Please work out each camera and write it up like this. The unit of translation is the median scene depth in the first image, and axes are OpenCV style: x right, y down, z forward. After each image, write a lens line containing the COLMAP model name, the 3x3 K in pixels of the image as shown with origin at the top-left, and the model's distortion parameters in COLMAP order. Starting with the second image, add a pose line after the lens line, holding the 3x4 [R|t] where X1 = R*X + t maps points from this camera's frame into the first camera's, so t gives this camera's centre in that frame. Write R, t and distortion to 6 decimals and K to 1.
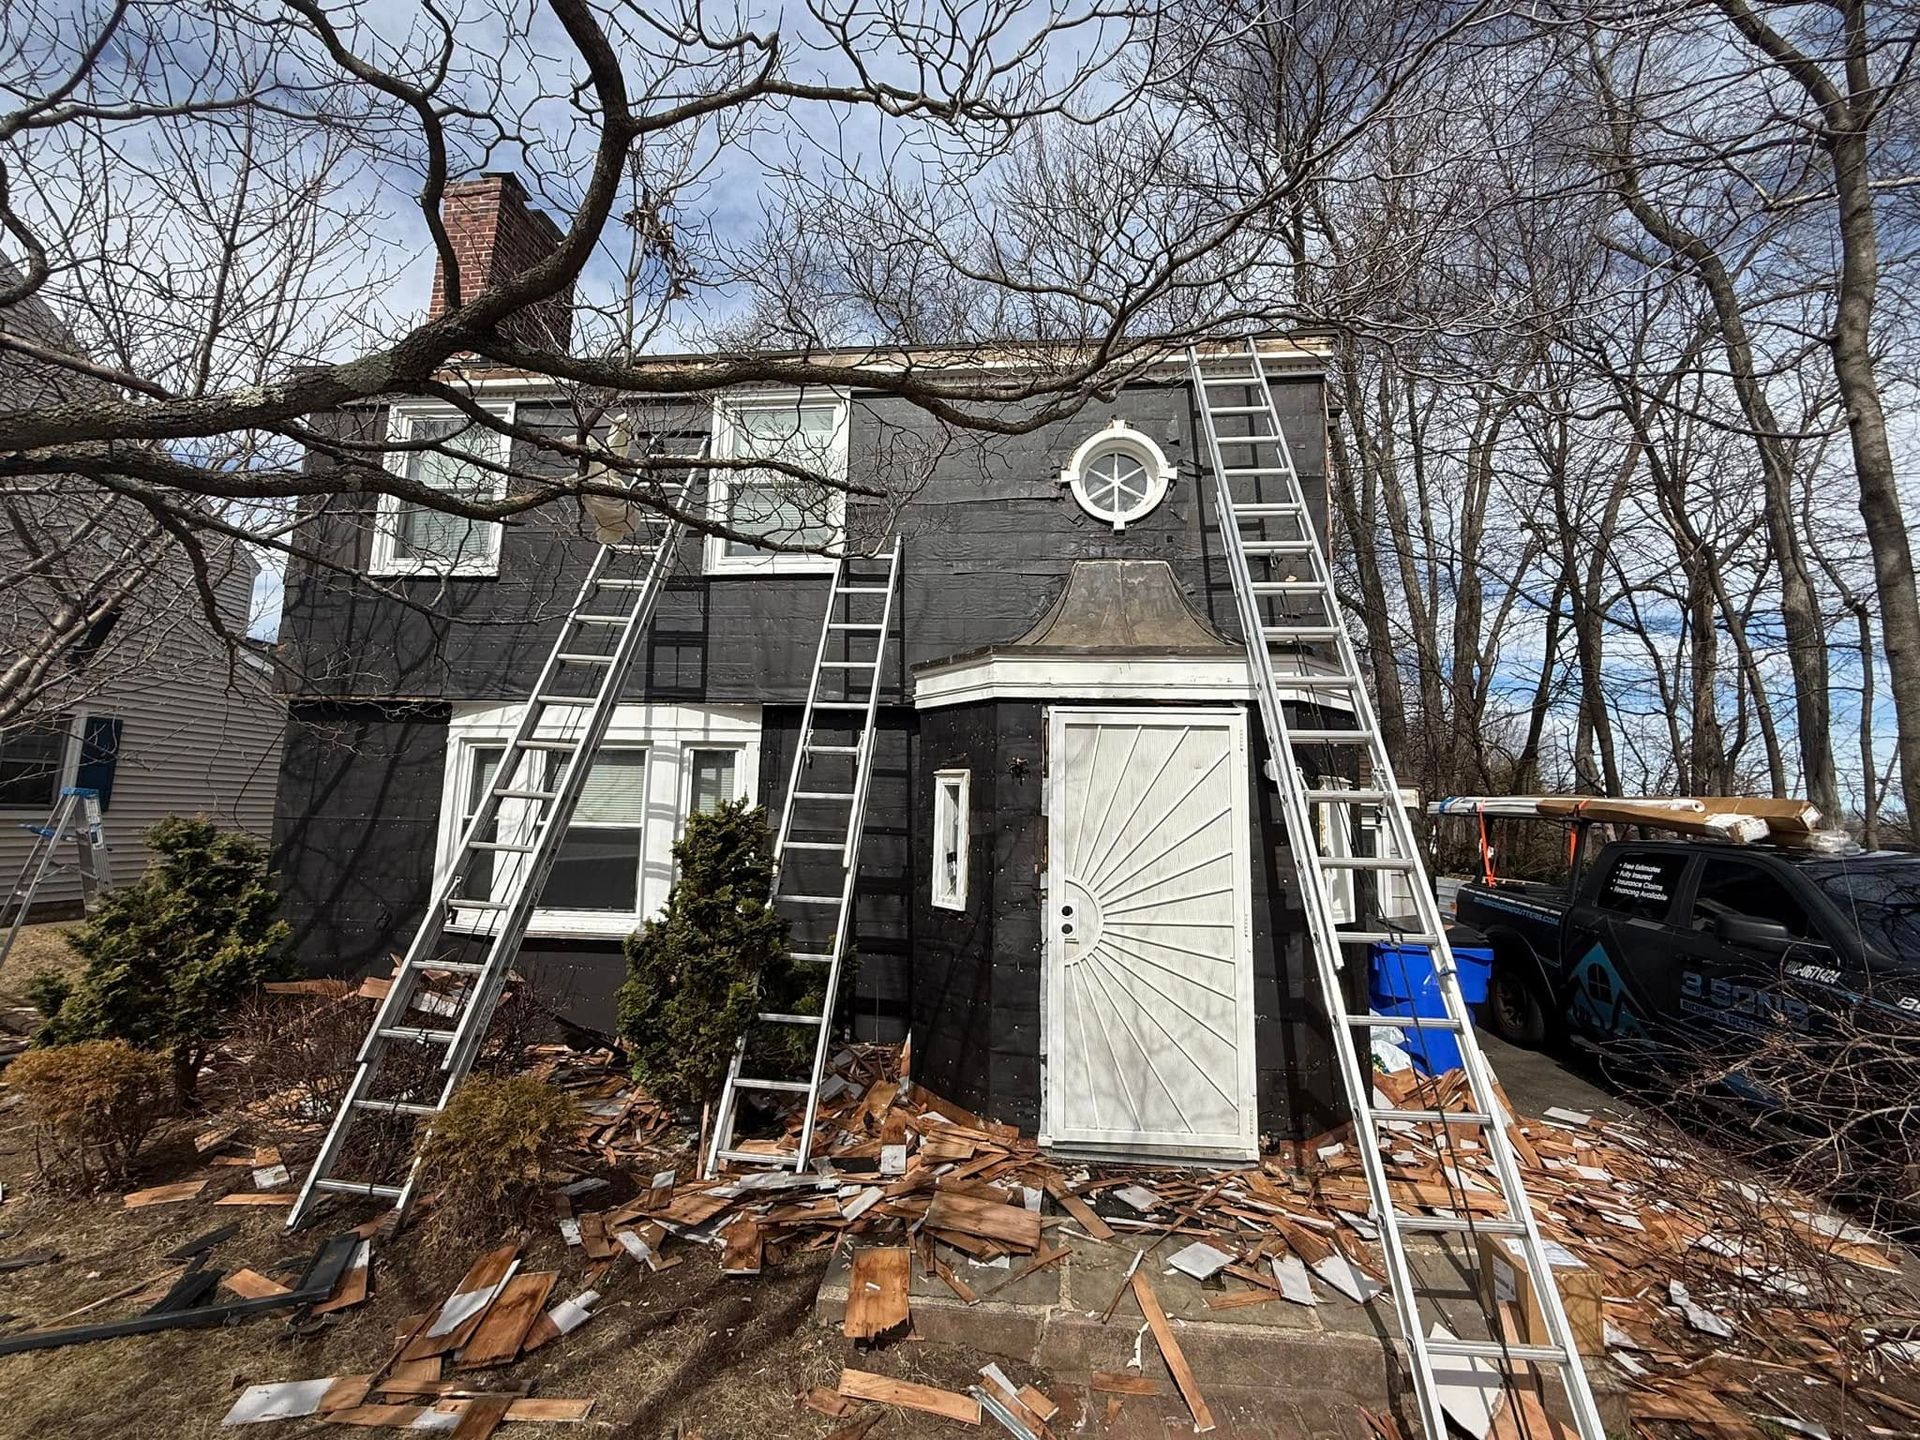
lens RADIAL K [[757.4, 0, 956.5], [0, 757.4, 723.6], [0, 0, 1]] dist [-0.000664, 0.002116]
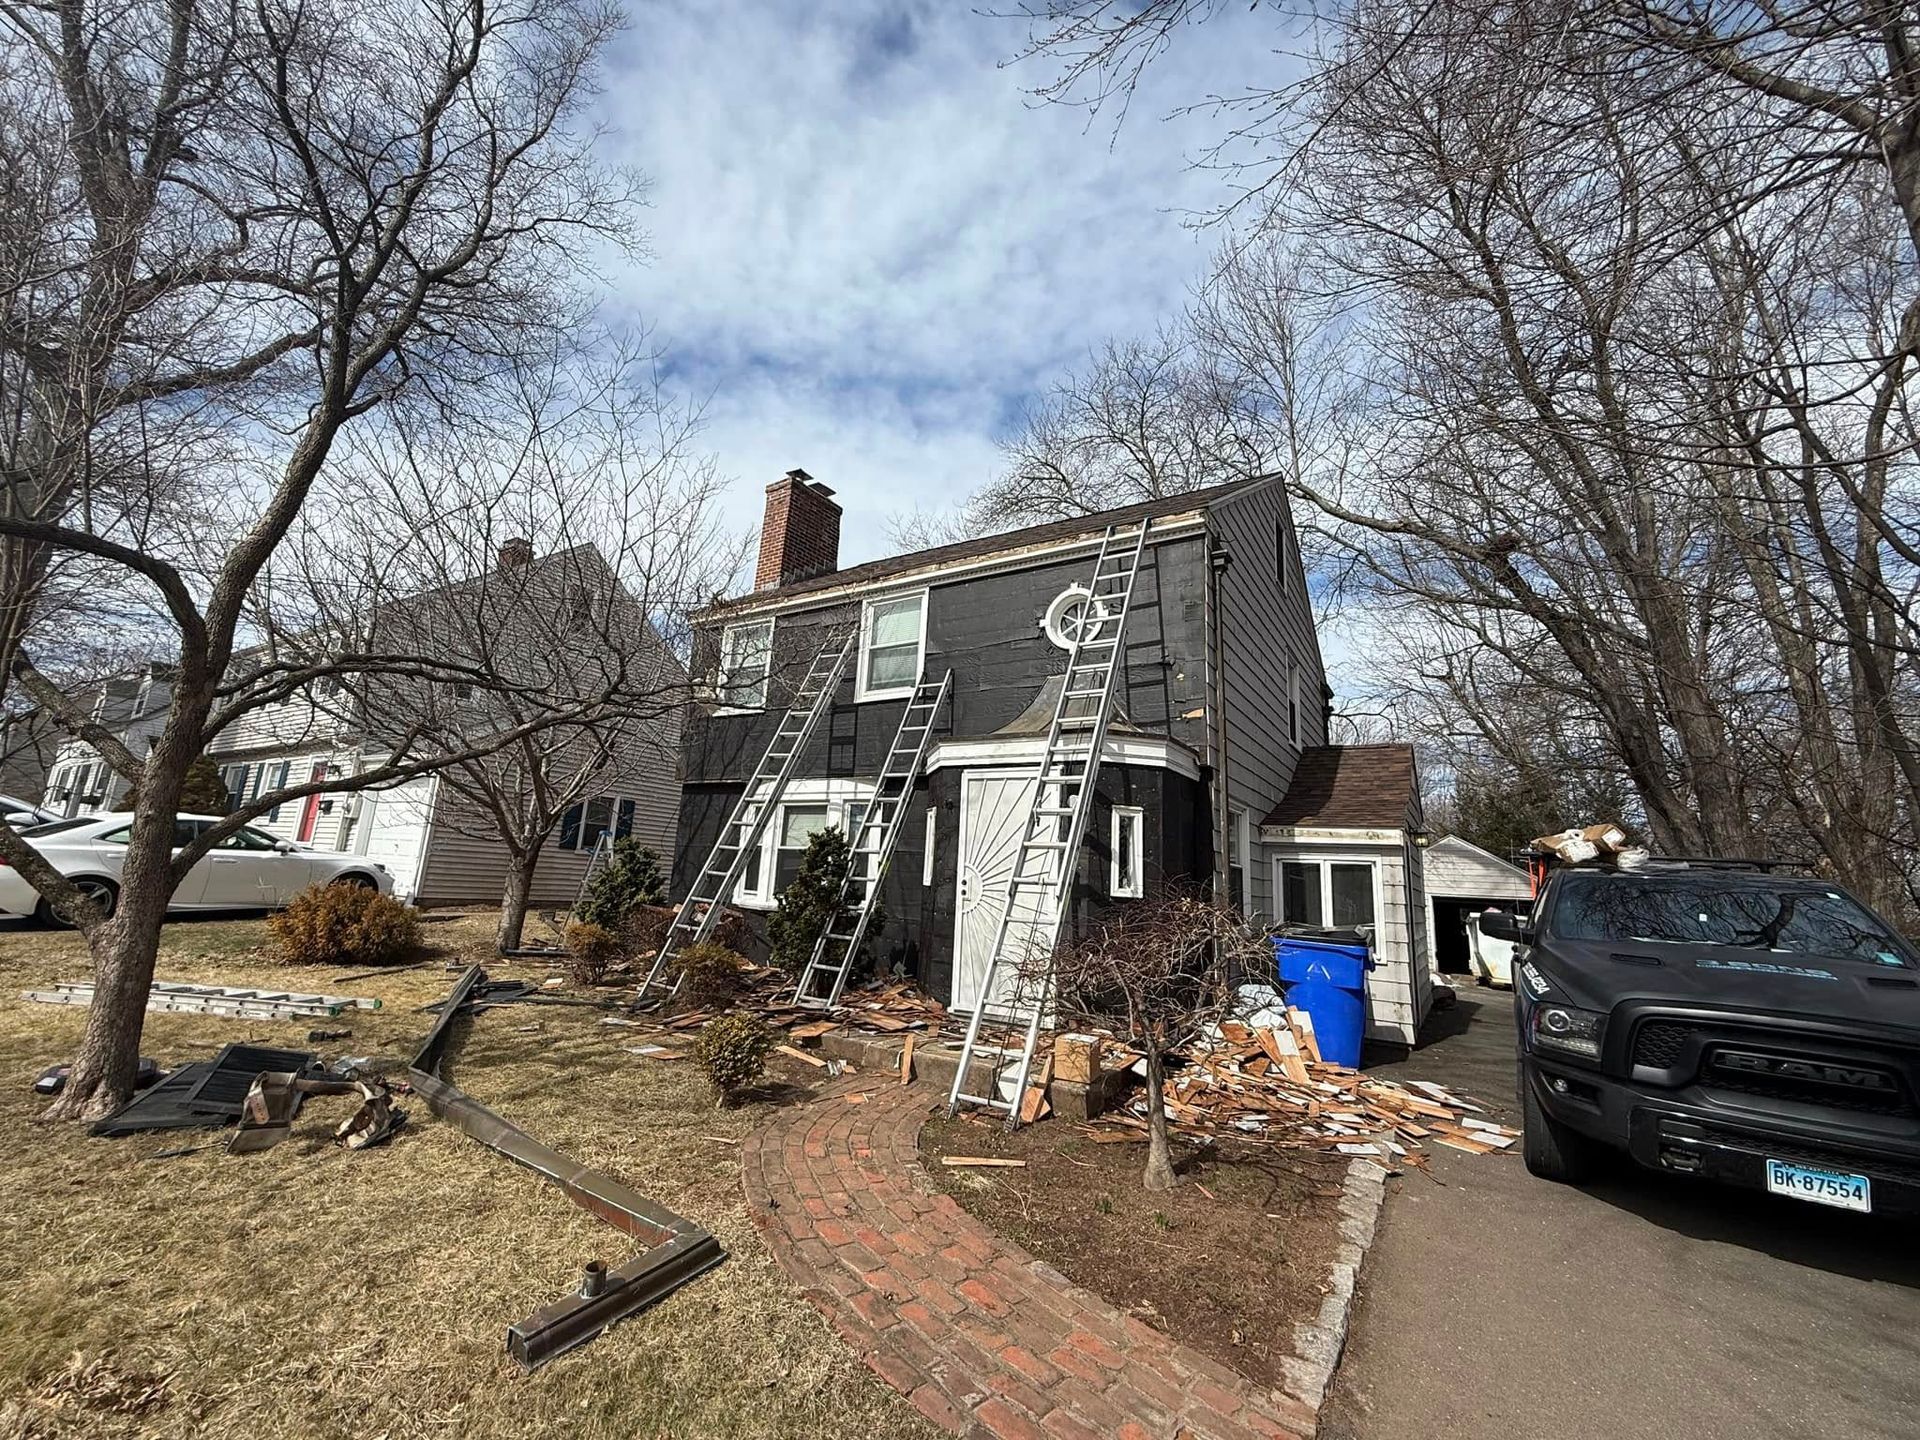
lens RADIAL K [[757.4, 0, 961.7], [0, 757.4, 718.9], [0, 0, 1]] dist [-0.000664, 0.002116]
pose [[0.898020, -0.068909, -0.434525, 0.778121], [0.020491, 0.993137, -0.115148, 0.055366], [0.439477, 0.094501, 0.893269, -0.534201]]
